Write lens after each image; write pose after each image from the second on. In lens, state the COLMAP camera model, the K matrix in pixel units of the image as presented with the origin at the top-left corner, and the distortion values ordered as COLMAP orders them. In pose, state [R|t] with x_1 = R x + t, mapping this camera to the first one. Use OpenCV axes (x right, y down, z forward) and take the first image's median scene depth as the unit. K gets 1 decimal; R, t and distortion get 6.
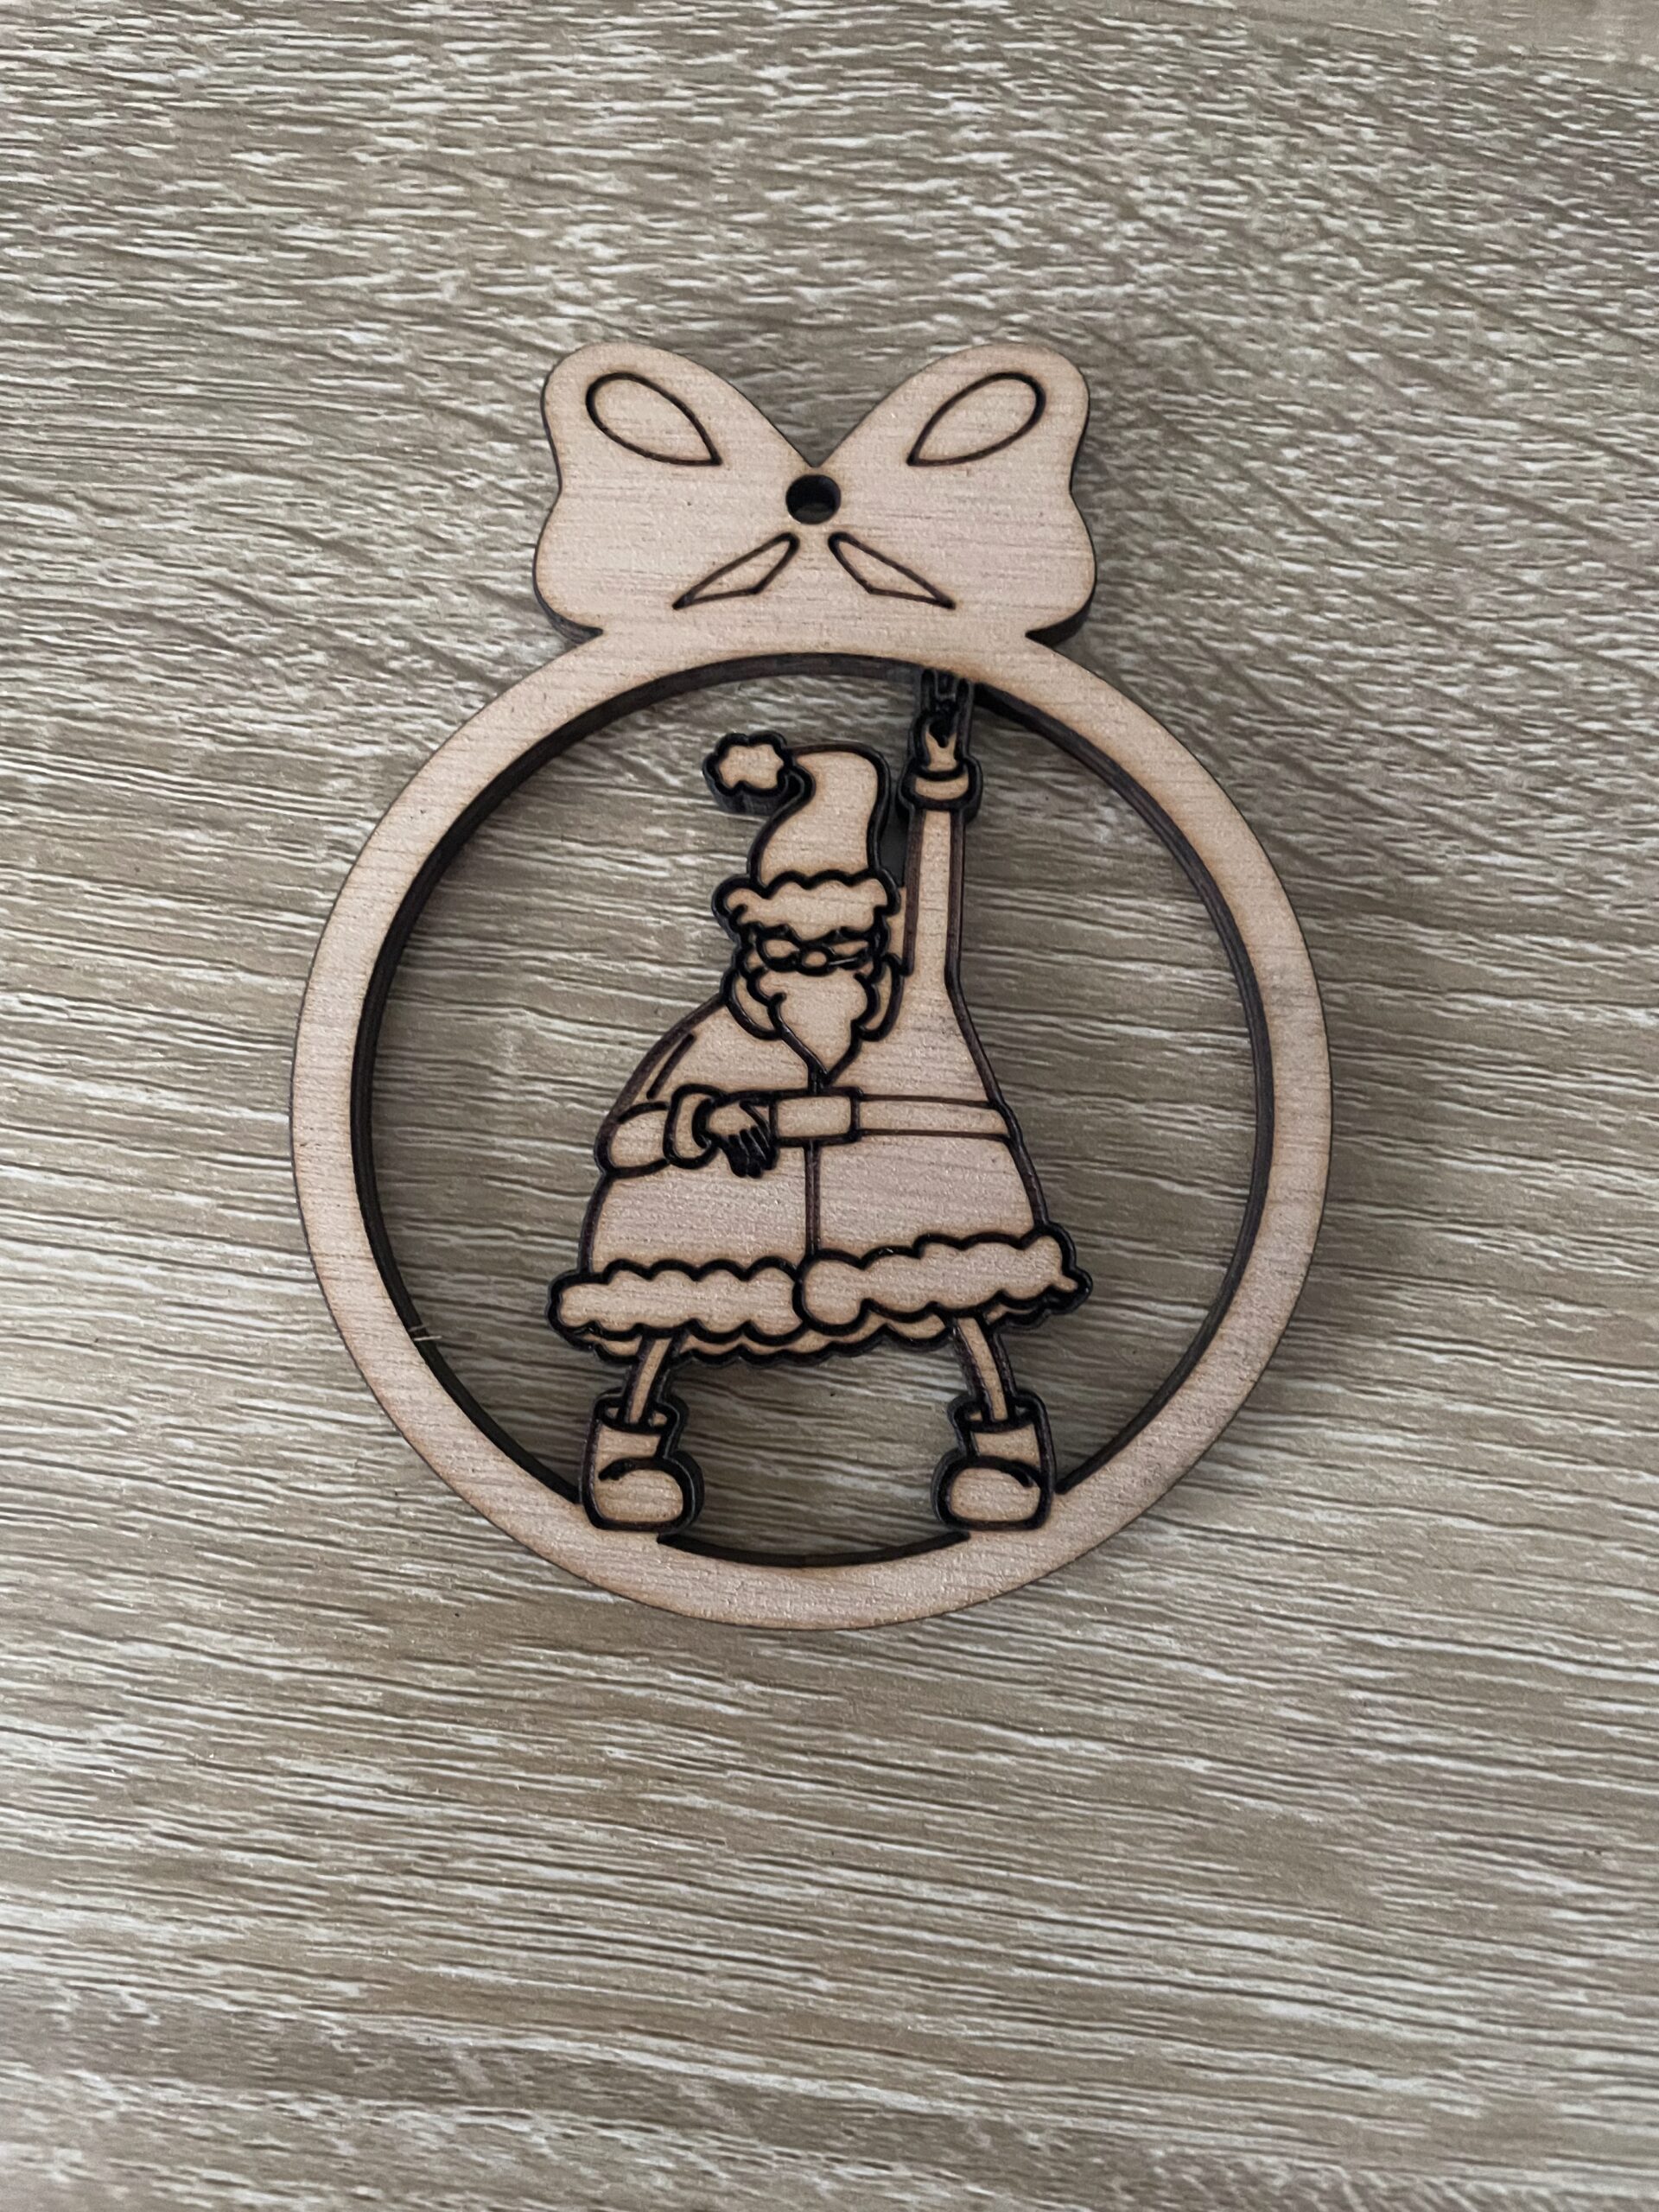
lens RADIAL K [[1673.1, 0, 839.0], [0, 1673.1, 1095.9], [0, 0, 1]] dist [0.034453, -0.088490]
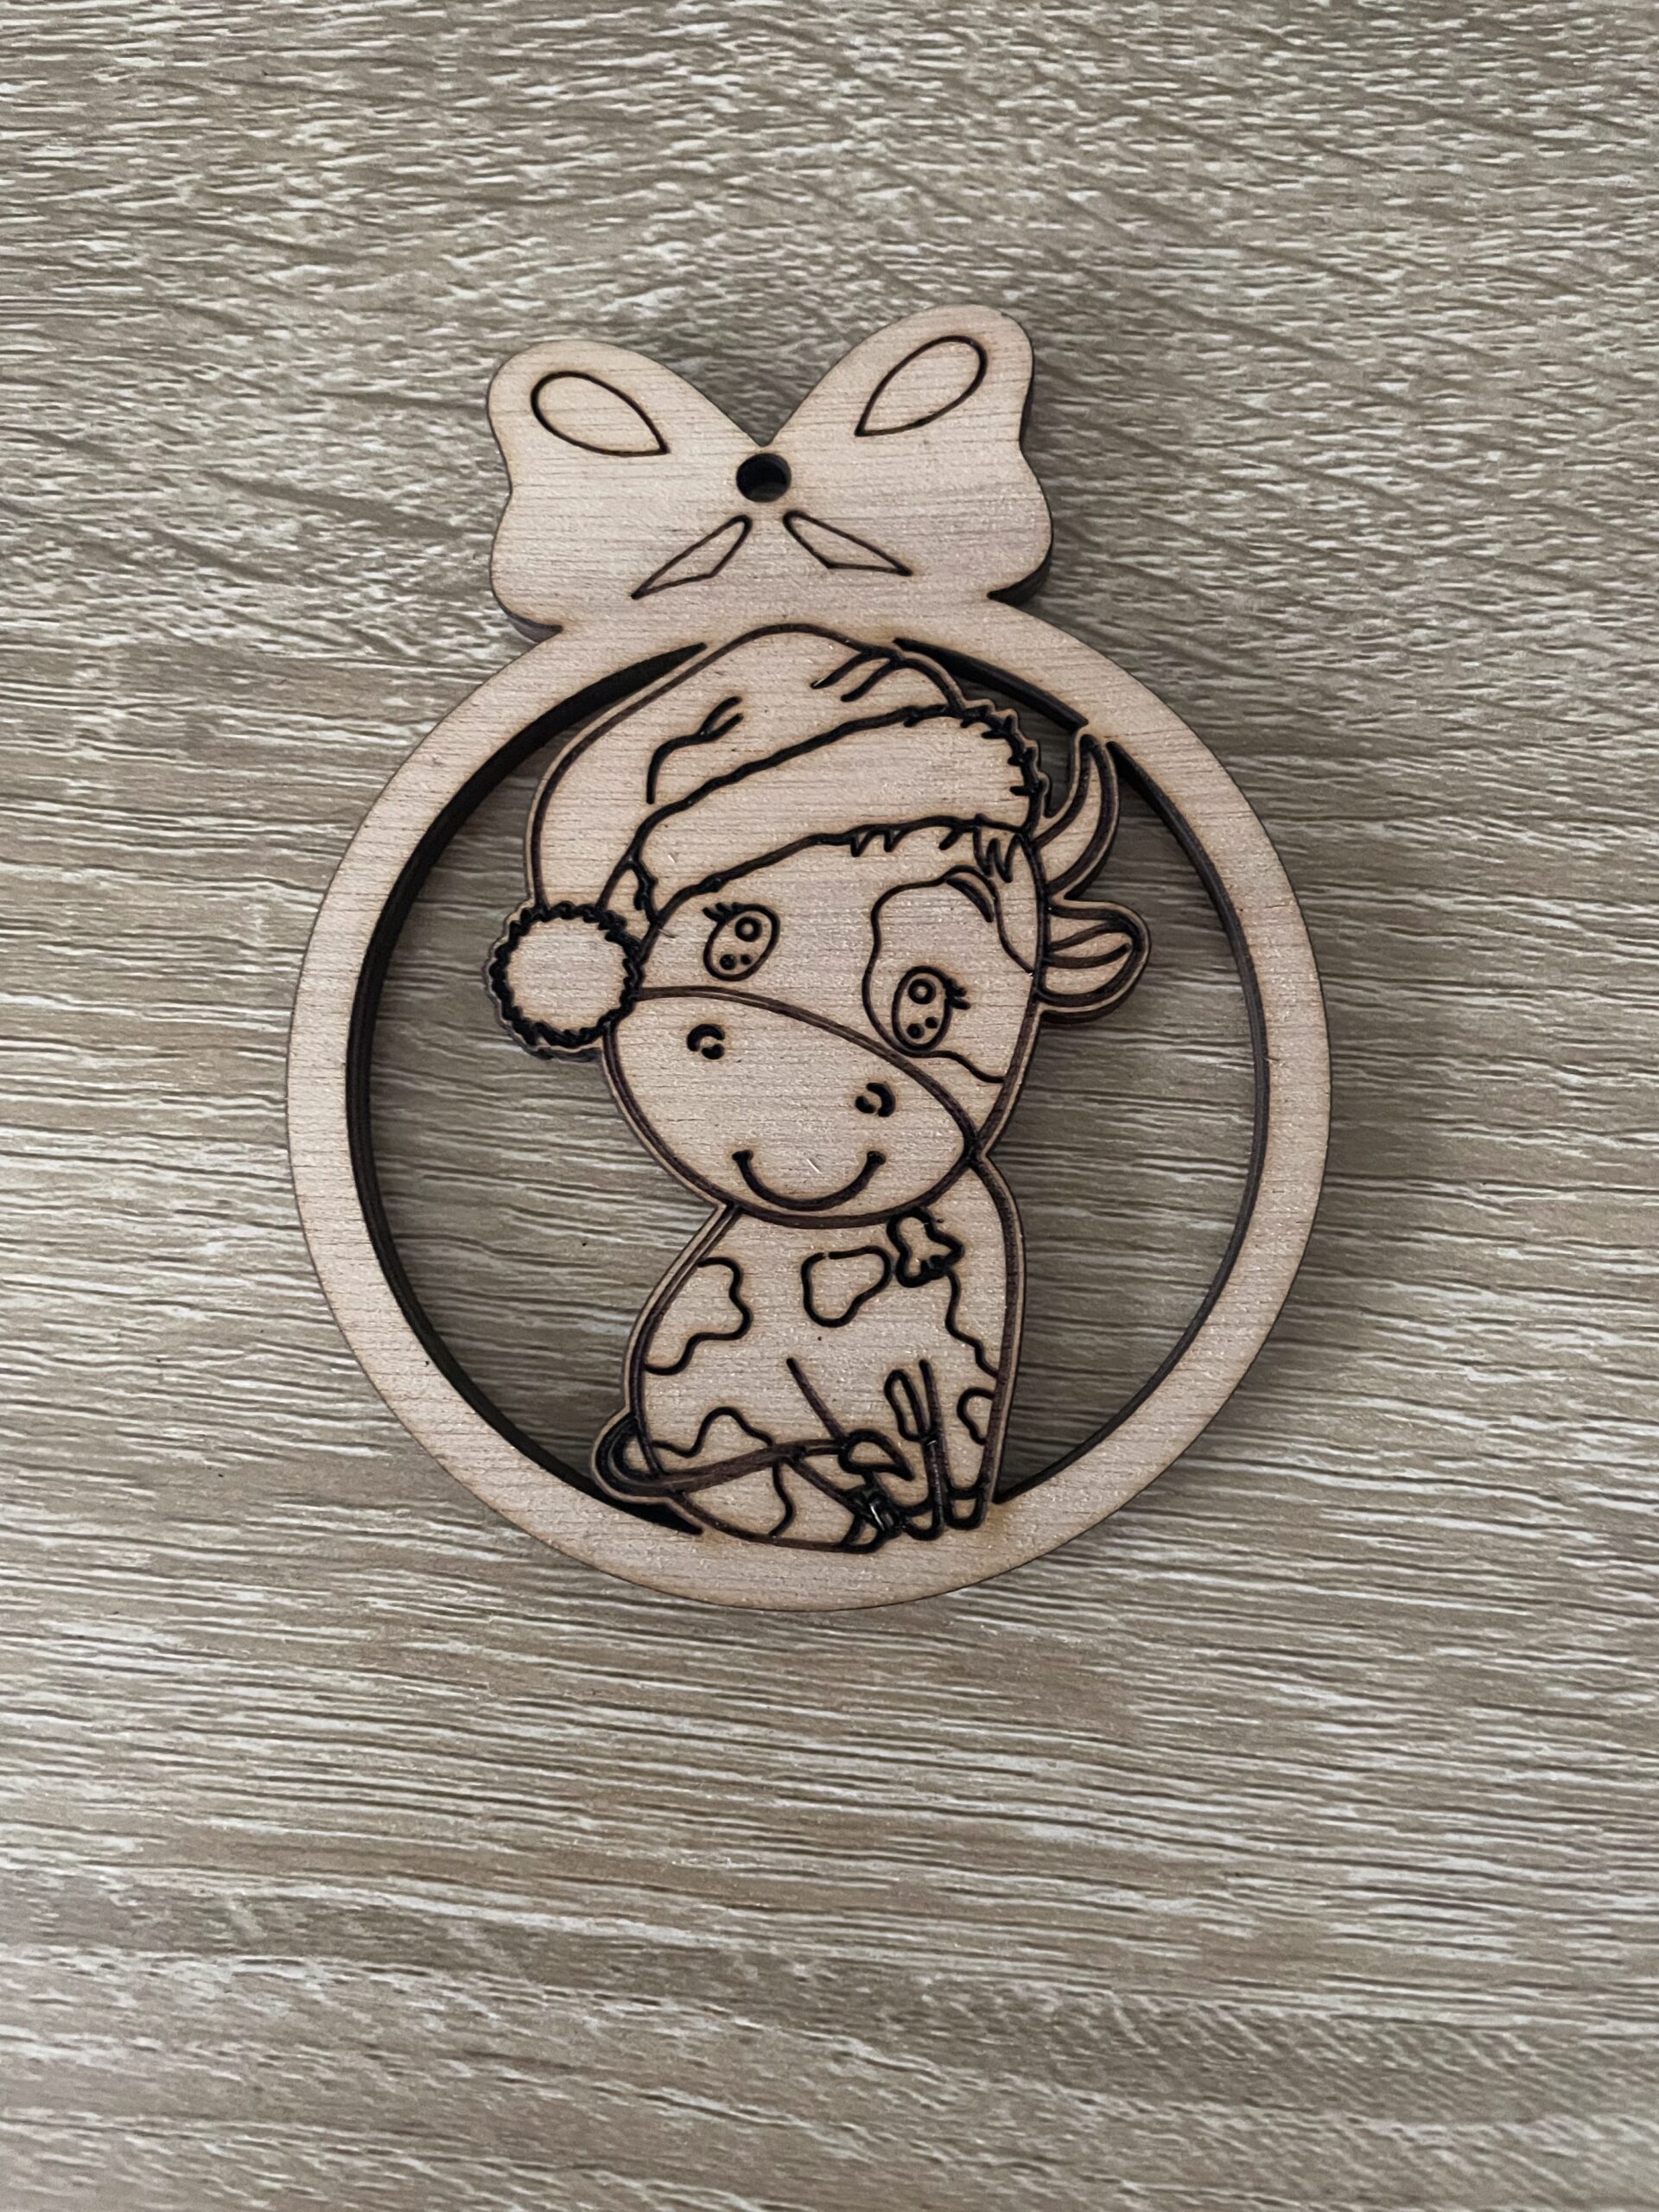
lens RADIAL K [[1673.1, 0, 861.6], [0, 1673.1, 1104.4], [0, 0, 1]] dist [0.034453, -0.088490]
pose [[0.998385, -0.049323, -0.028175, 0.185941], [0.049176, 0.998773, -0.005861, 0.103221], [0.028430, 0.004466, 0.999586, -0.003284]]
